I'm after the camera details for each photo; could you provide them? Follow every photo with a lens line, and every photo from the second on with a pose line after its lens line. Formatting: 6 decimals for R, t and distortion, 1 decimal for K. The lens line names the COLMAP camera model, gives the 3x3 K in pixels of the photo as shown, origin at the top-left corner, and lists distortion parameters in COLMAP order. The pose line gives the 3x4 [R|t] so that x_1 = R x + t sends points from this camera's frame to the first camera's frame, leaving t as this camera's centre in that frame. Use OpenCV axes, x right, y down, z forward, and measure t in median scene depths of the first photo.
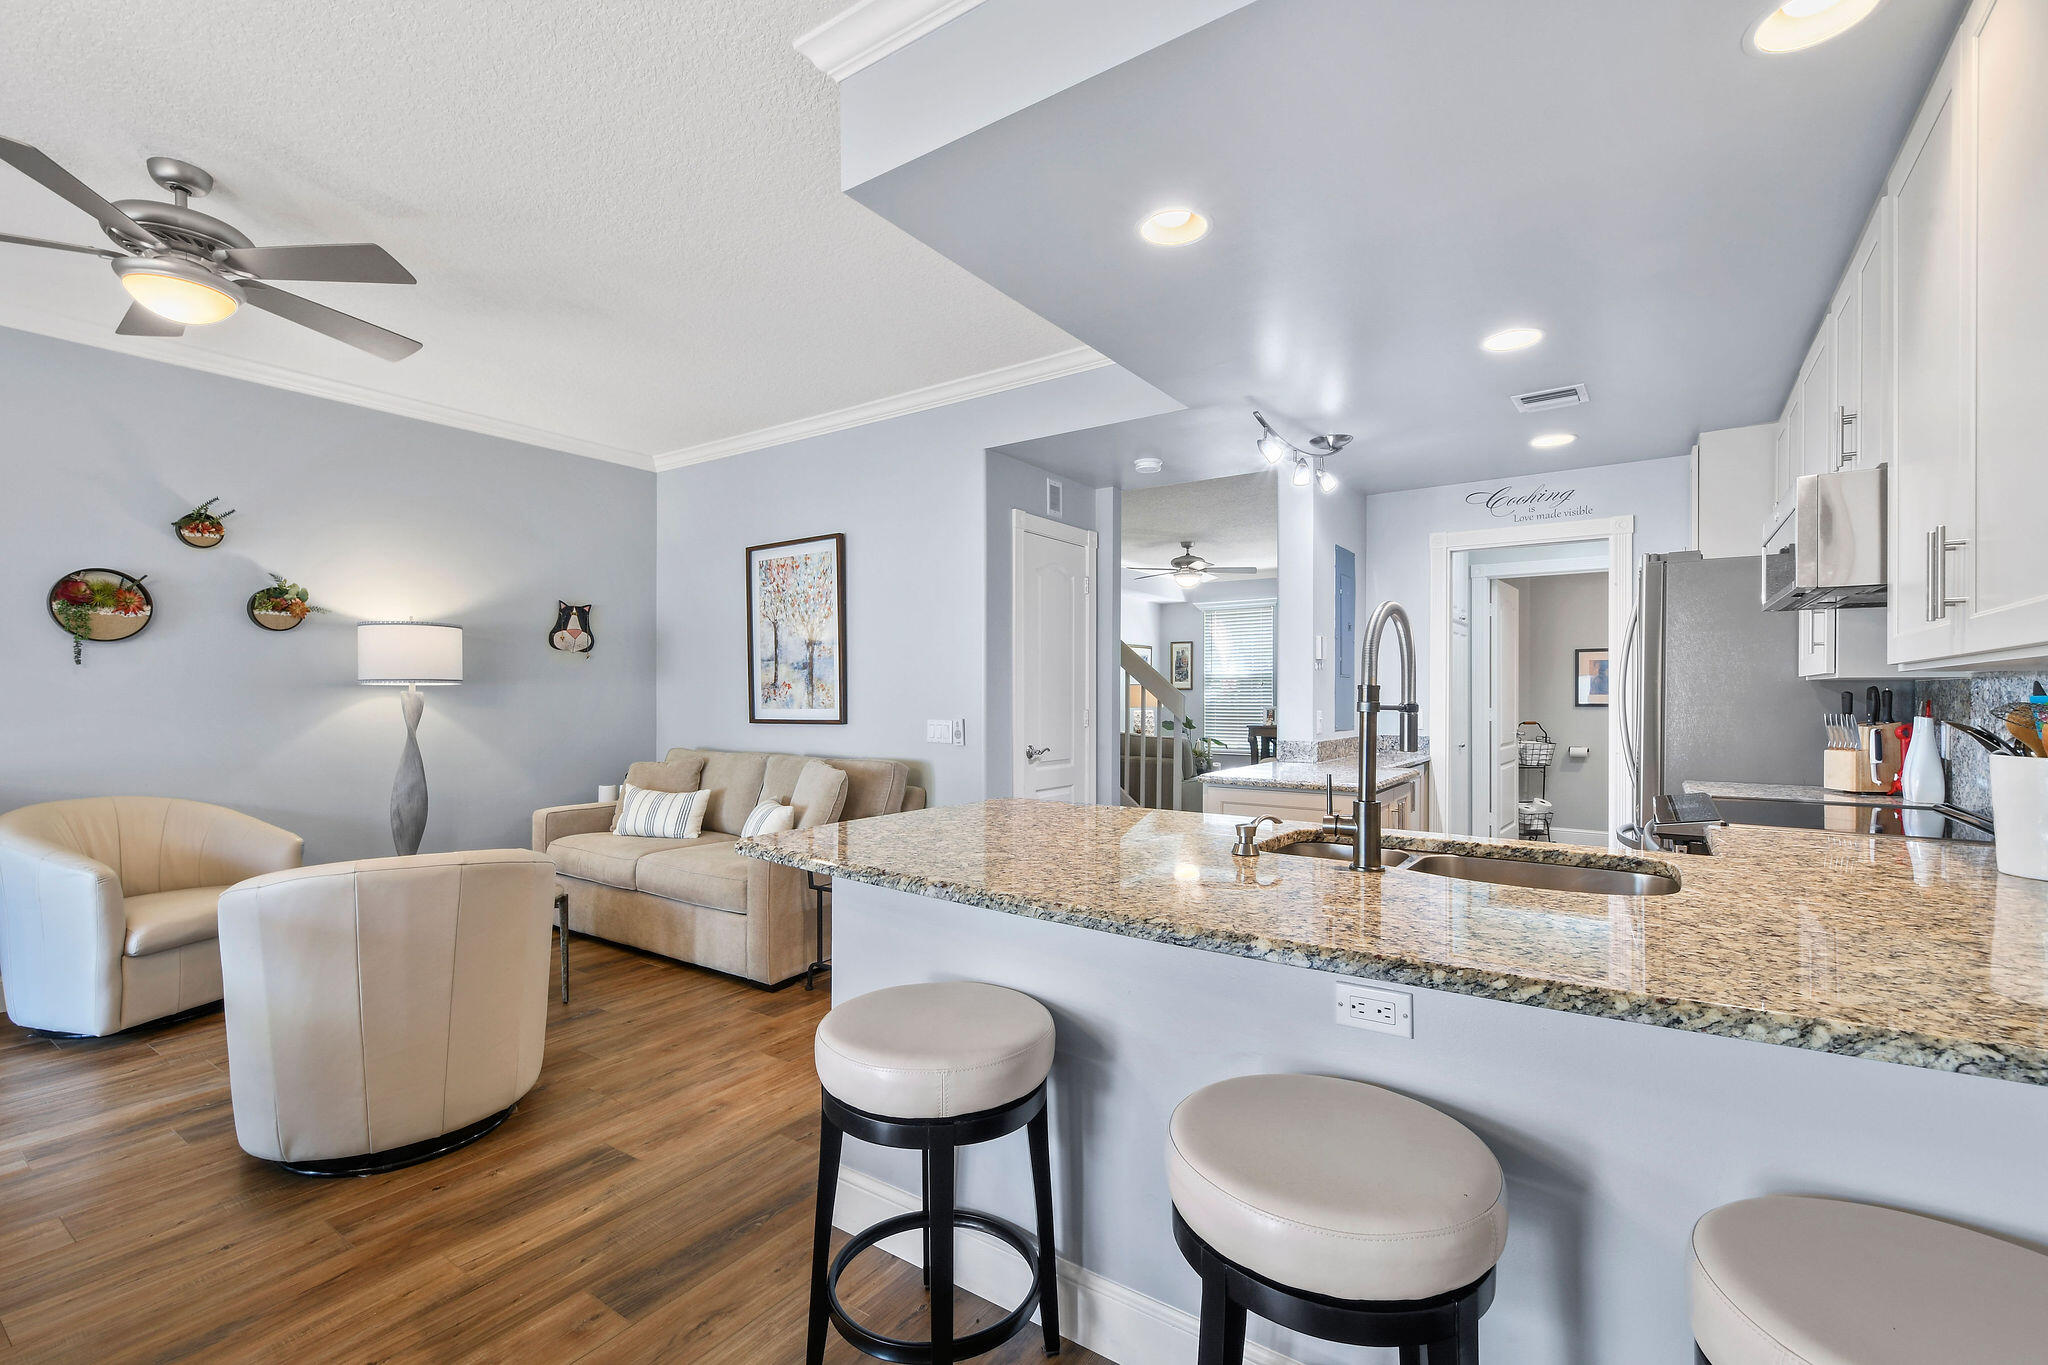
lens RADIAL K [[913.6, 0, 1029.8], [0, 913.6, 697.7], [0, 0, 1]] dist [0.010218, -0.001747]
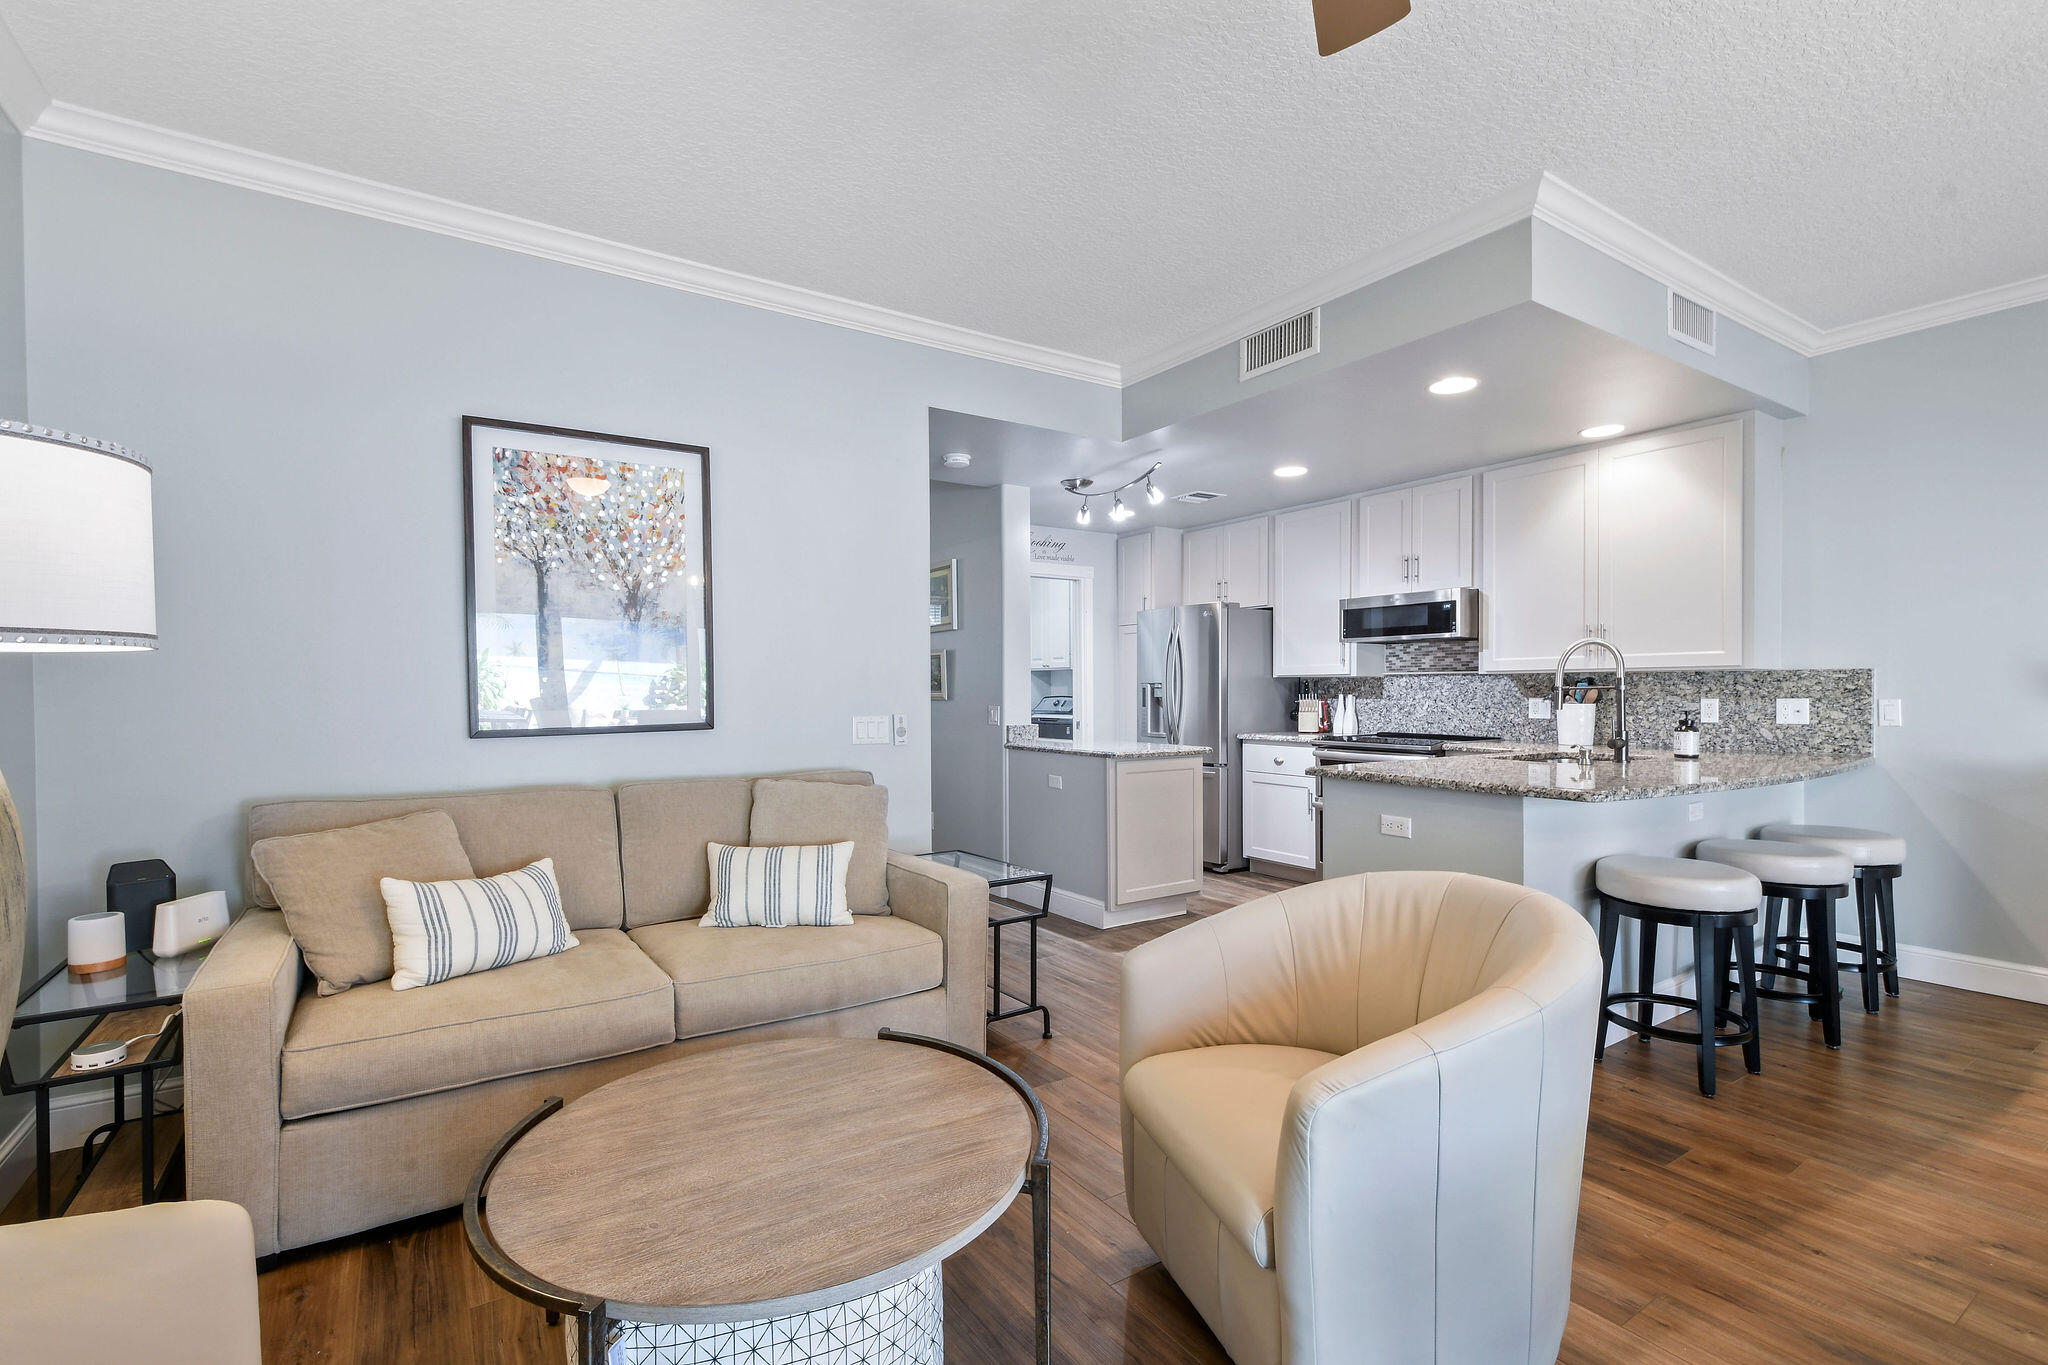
lens RADIAL K [[913.6, 0, 1023.1], [0, 913.6, 706.0], [0, 0, 1]] dist [0.010218, -0.001747]
pose [[0.366237, -0.020516, 0.930296, -0.747220], [0.007637, 0.999790, 0.019042, 0.000933], [-0.930490, 0.000131, 0.366316, 0.522426]]
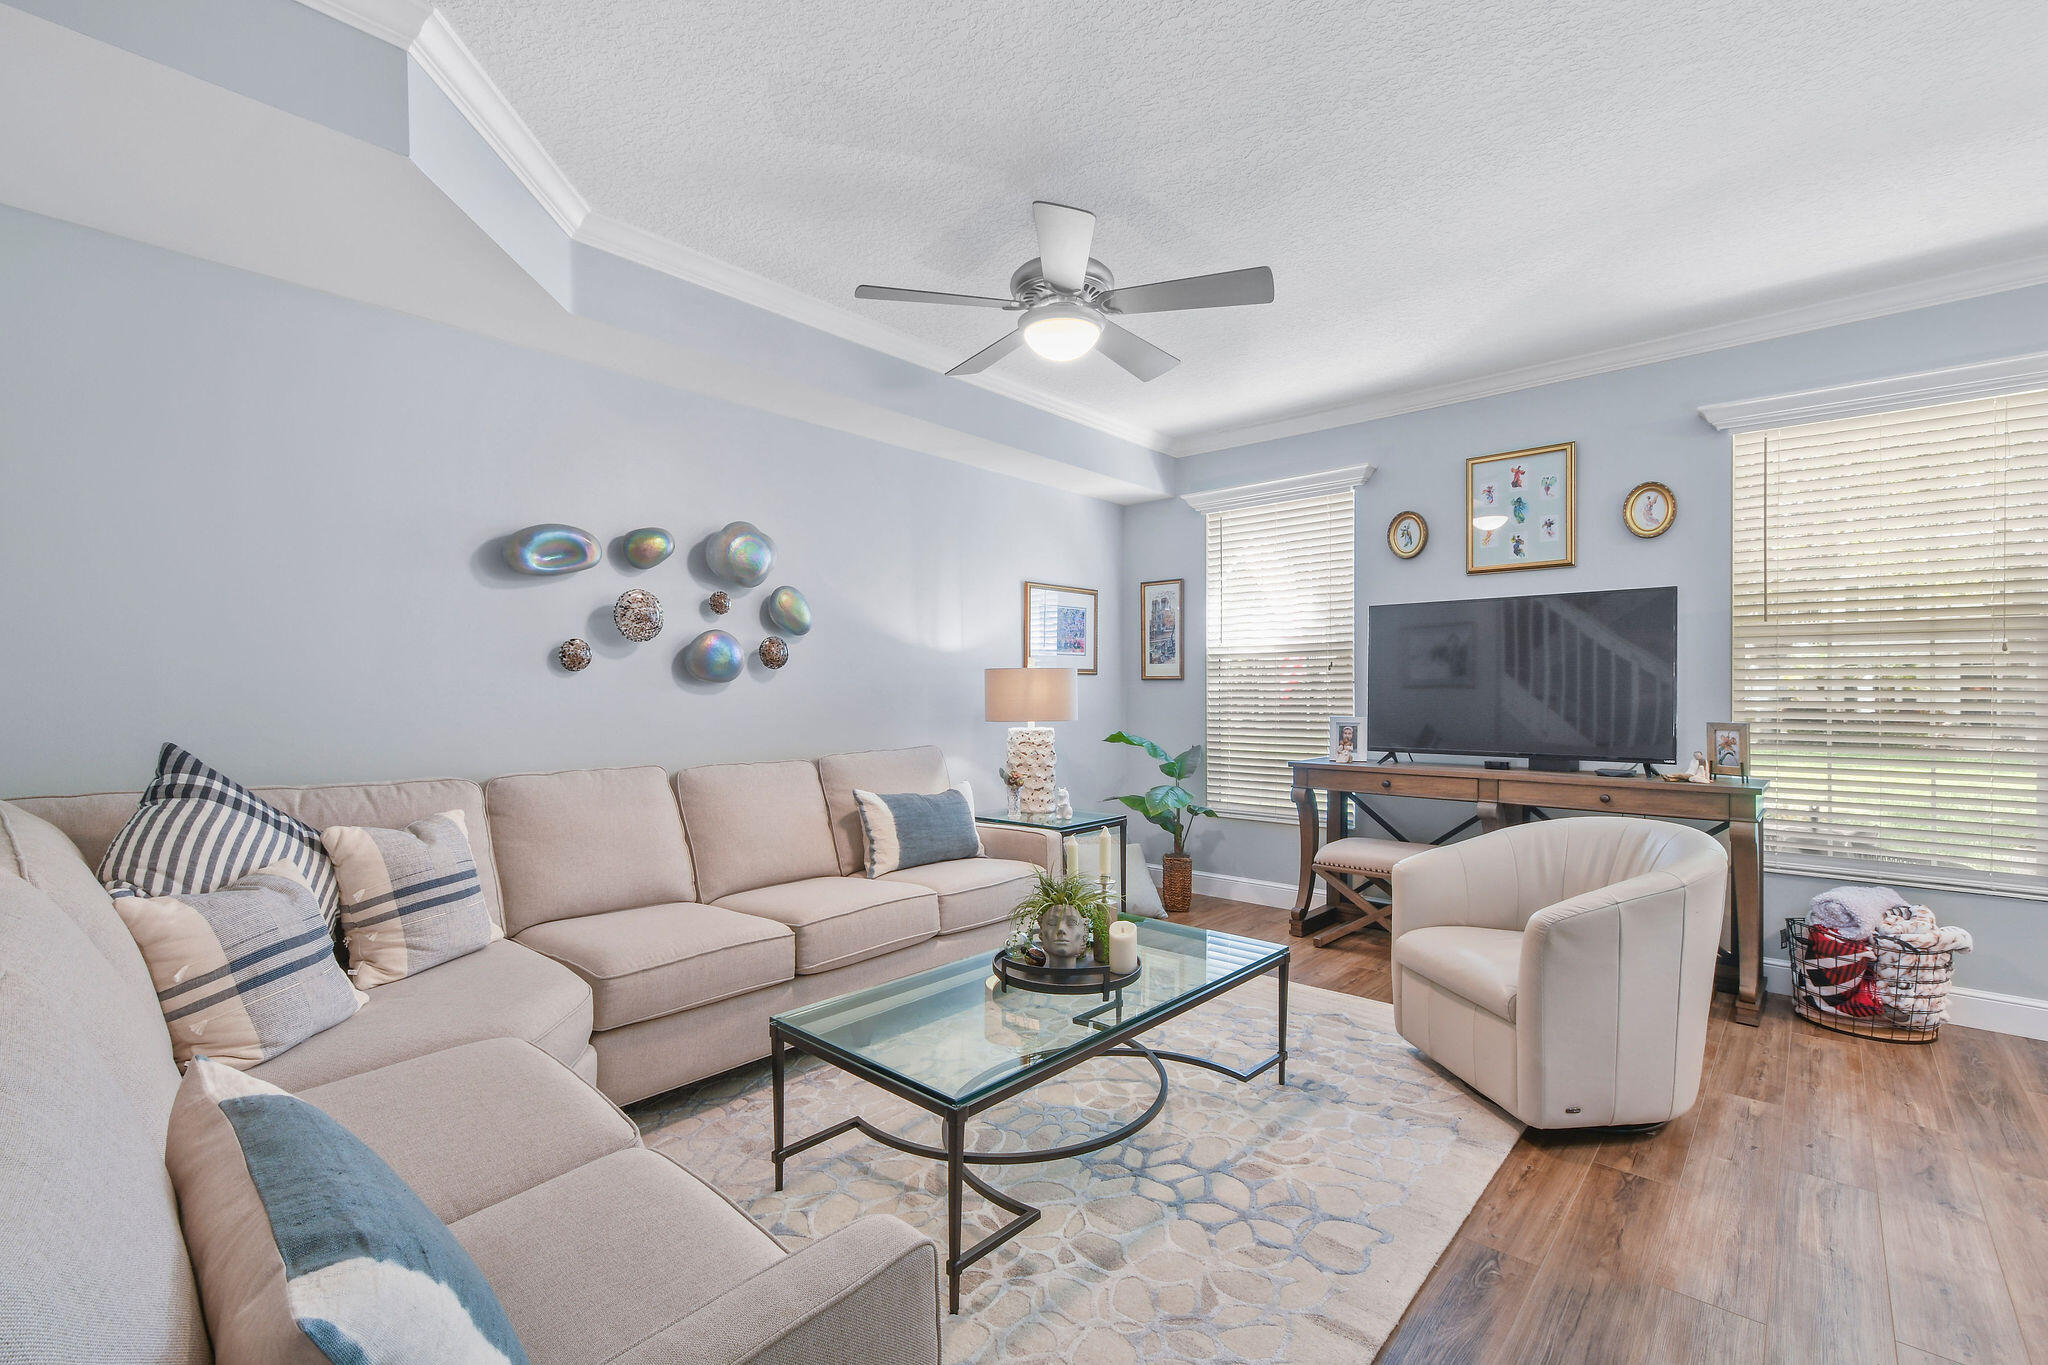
lens RADIAL K [[913.6, 0, 995.8], [0, 913.6, 686.9], [0, 0, 1]] dist [0.010218, -0.001747]
pose [[0.991222, -0.002582, -0.132179, 0.335414], [0.001514, 0.999965, -0.008177, -0.002911], [0.132196, 0.007905, 0.991192, 1.187329]]
